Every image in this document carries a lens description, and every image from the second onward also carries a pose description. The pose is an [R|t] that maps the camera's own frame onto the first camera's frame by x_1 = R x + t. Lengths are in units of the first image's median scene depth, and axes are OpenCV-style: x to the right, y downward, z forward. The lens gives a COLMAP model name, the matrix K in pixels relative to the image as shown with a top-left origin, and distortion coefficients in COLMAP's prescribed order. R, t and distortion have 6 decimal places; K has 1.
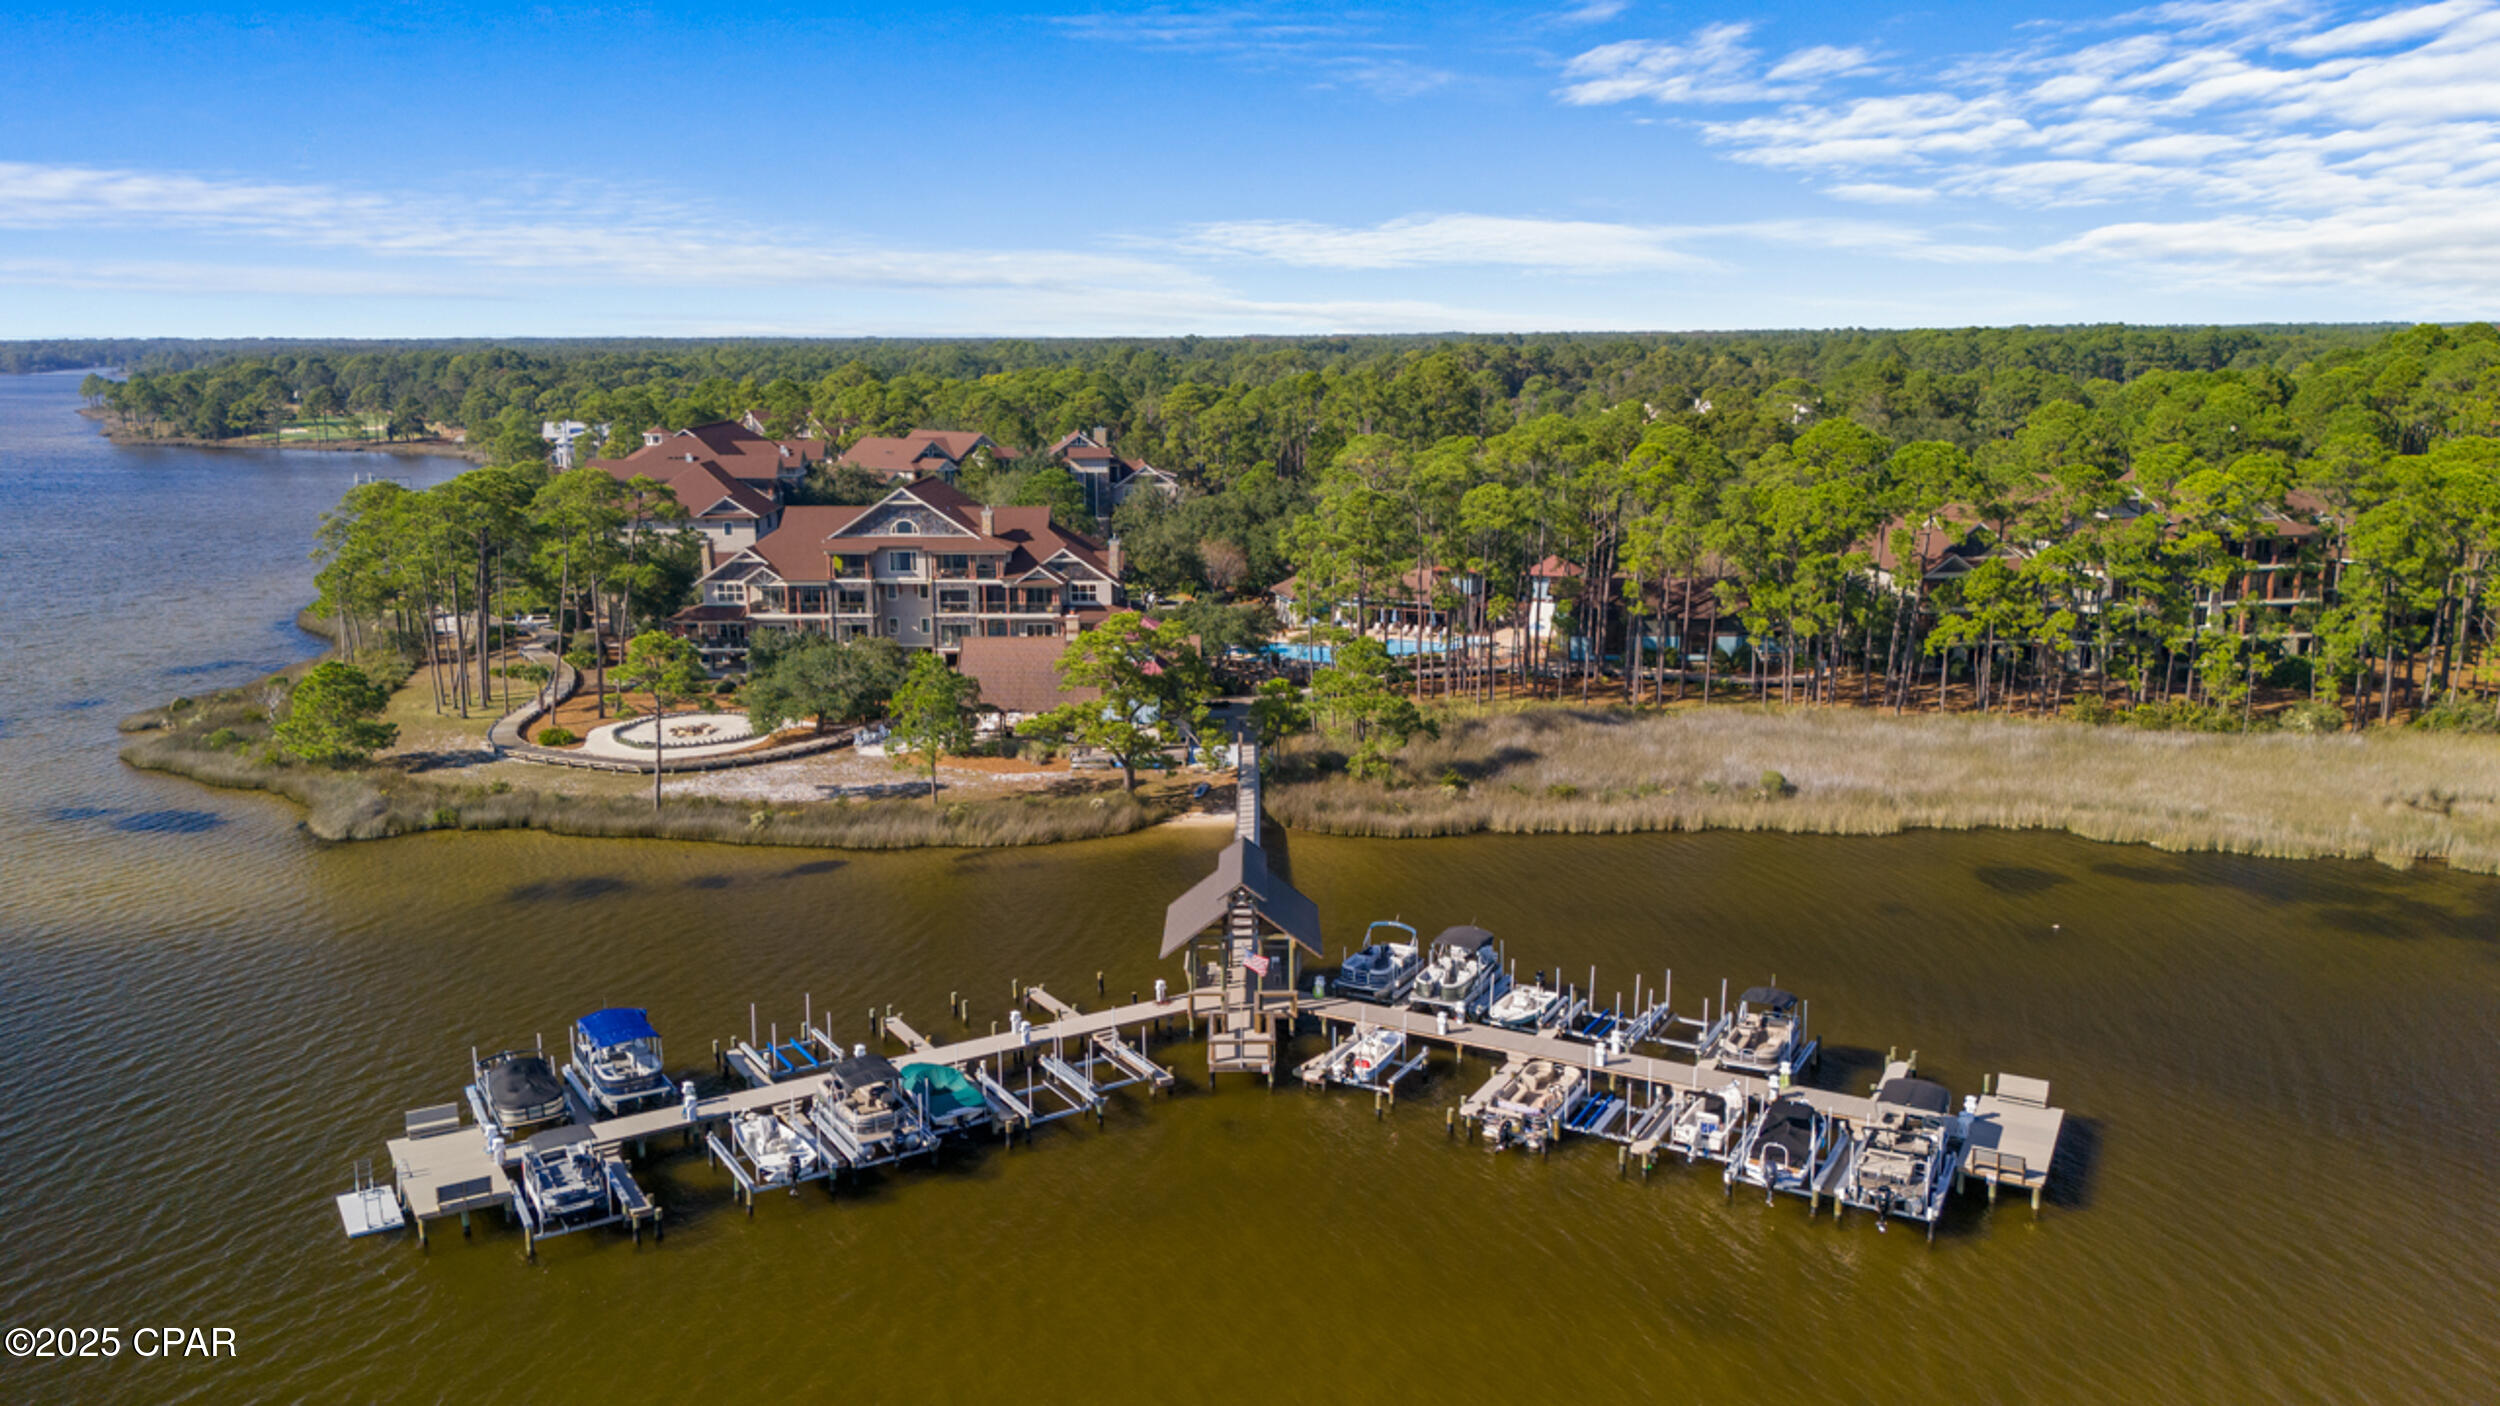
lens RADIAL K [[1763.5, 0, 1258.5], [0, 1763.5, 748.5], [0, 0, 1]] dist [0.062906, -0.003346]
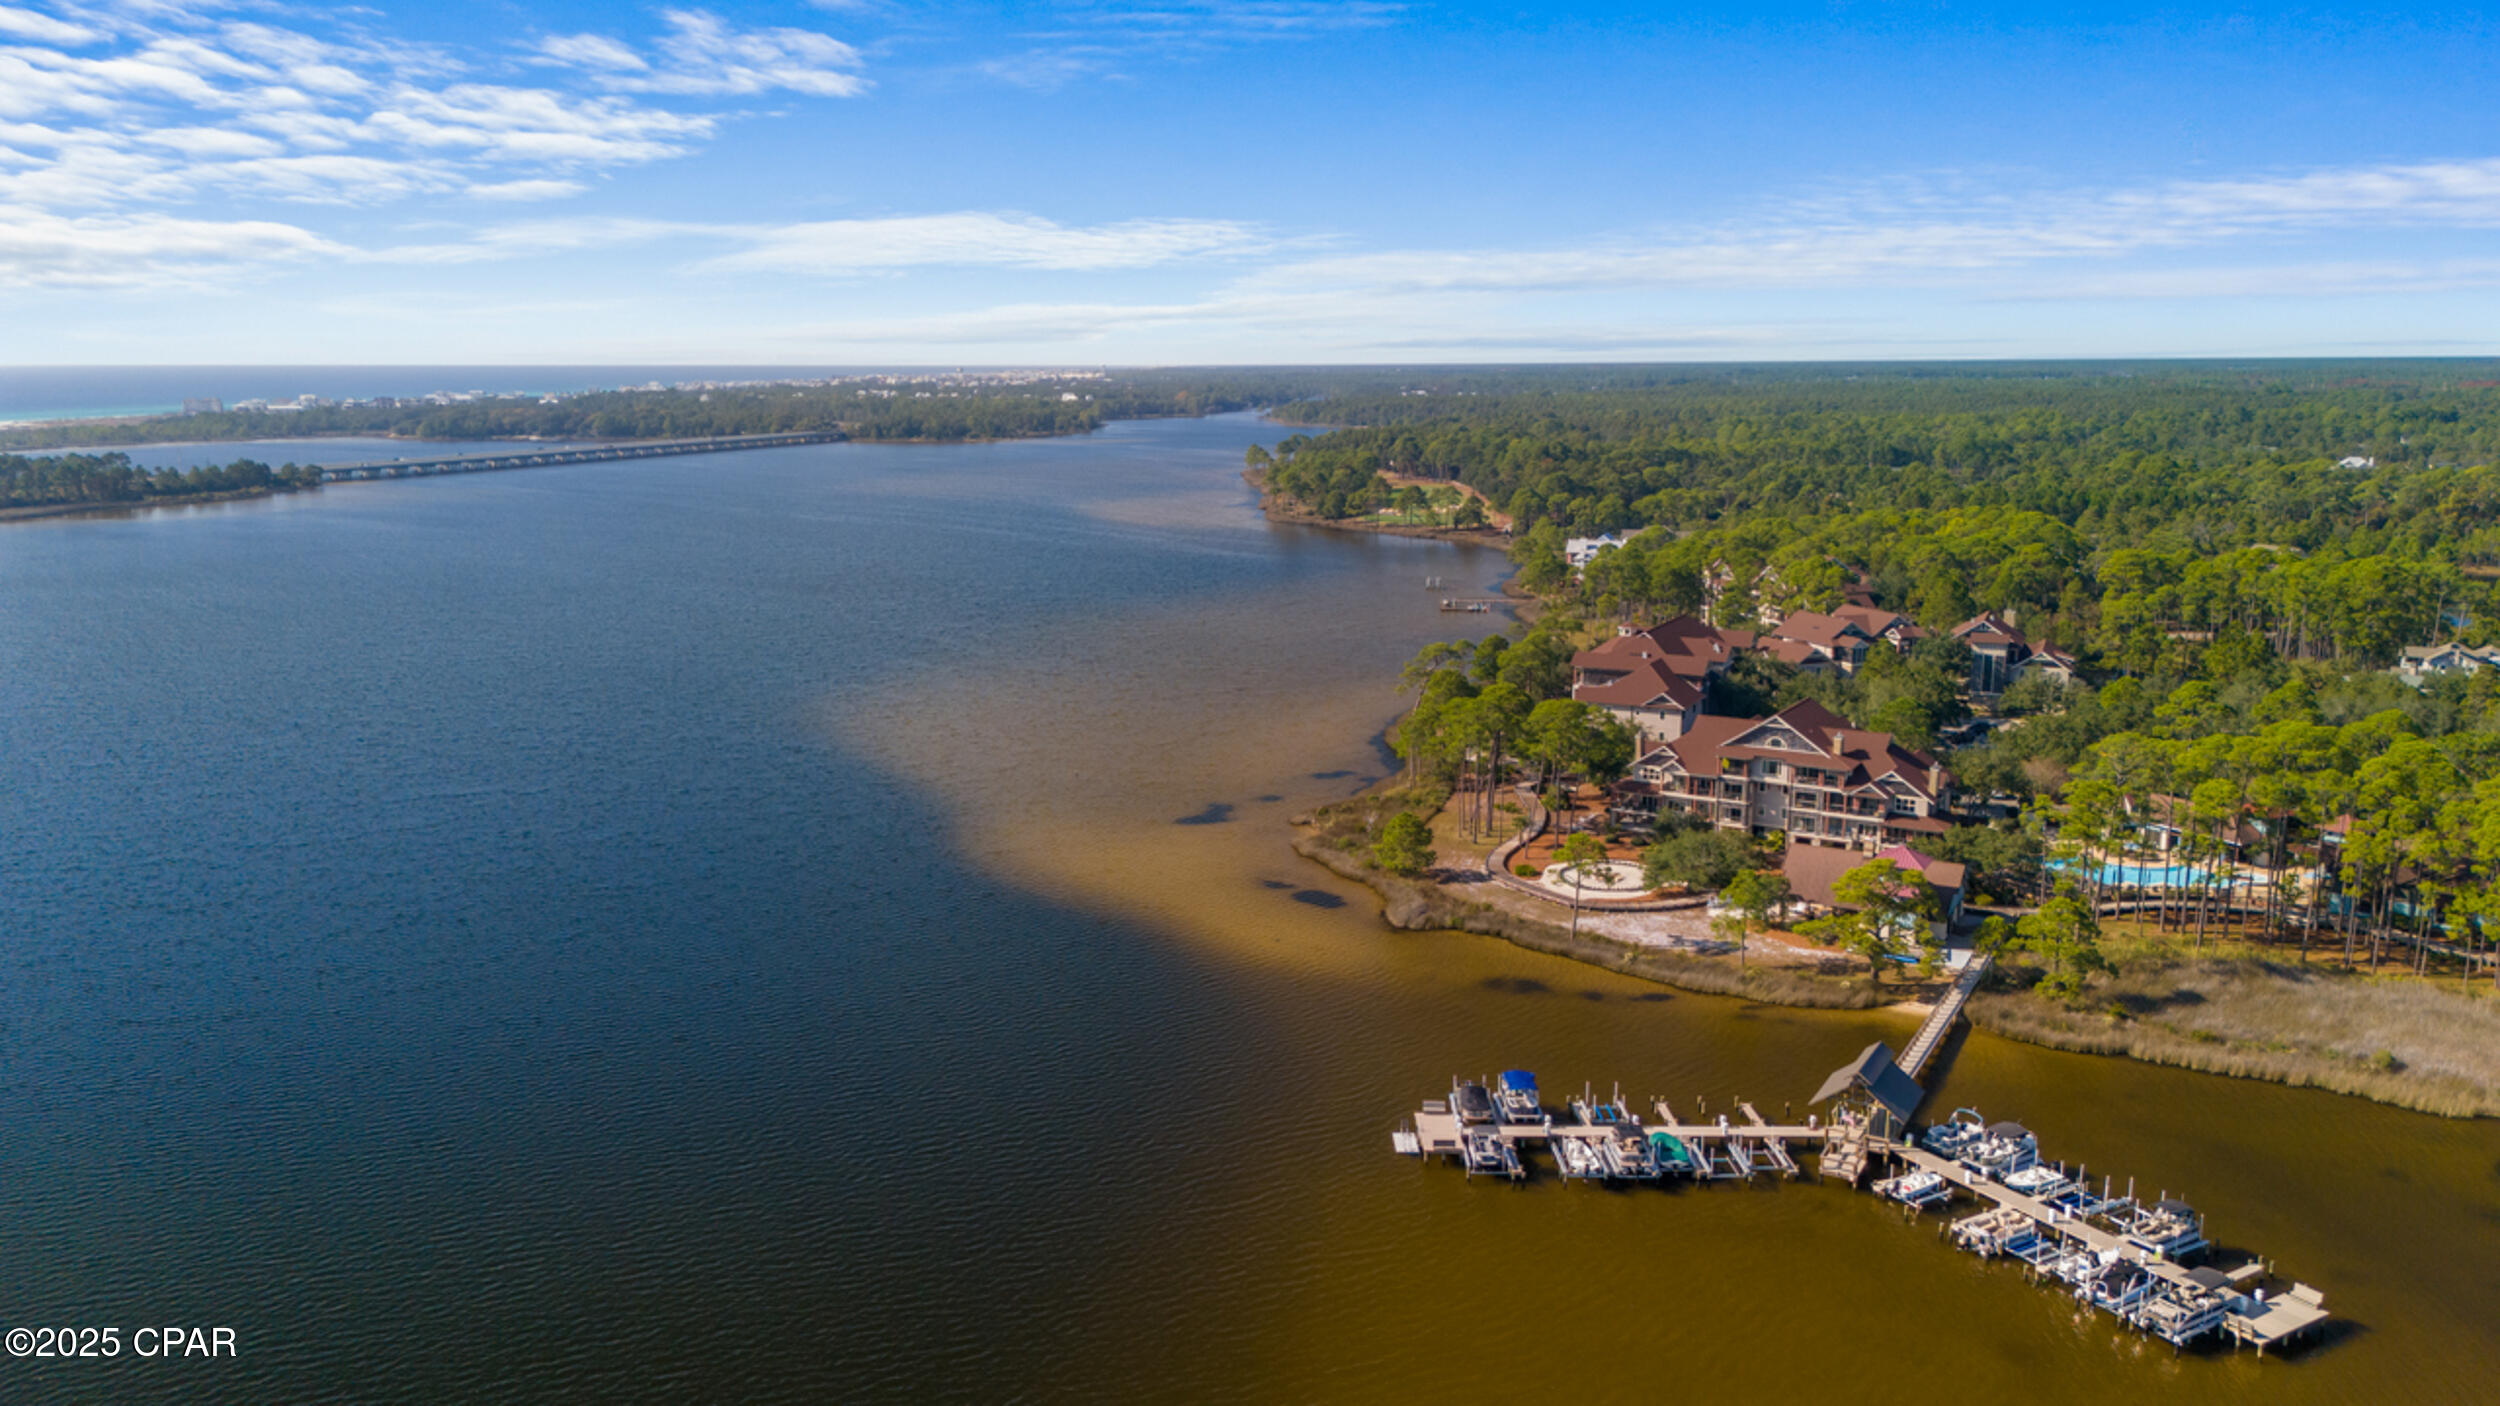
lens RADIAL K [[1822.8, 0, 1250.0], [0, 1822.8, 703.0], [0, 0, 1]] dist [0.001048, -0.002645]
pose [[0.849111, 0.098861, -0.518880, 0.259512], [-0.116631, 0.993174, -0.001632, -0.145495], [0.515177, 0.061903, 0.854846, -0.601153]]
